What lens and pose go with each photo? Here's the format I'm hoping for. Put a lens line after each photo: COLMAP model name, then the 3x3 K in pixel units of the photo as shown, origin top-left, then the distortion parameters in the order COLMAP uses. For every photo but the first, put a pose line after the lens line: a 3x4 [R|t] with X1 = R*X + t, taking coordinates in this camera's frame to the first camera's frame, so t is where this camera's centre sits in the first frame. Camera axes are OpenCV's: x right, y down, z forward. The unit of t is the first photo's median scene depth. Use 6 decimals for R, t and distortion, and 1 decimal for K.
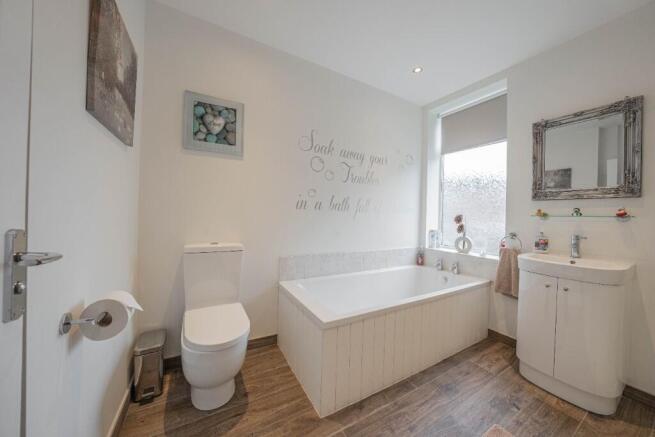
lens RADIAL K [[224.6, 0, 327.7], [0, 224.6, 216.8], [0, 0, 1]] dist [-0.025335, 0.003281]
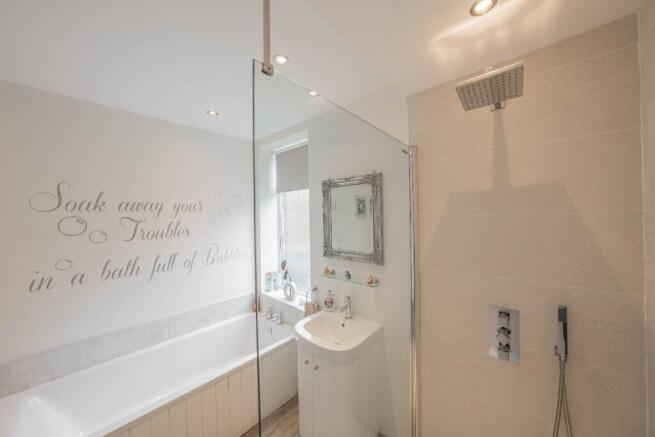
lens RADIAL K [[224.6, 0, 327.9], [0, 224.6, 217.1], [0, 0, 1]] dist [-0.025335, 0.003281]
pose [[0.951038, -0.041985, 0.306210, 0.535929], [0.040565, 0.999116, 0.011000, -0.226803], [-0.306402, 0.001960, 0.951900, 0.011064]]
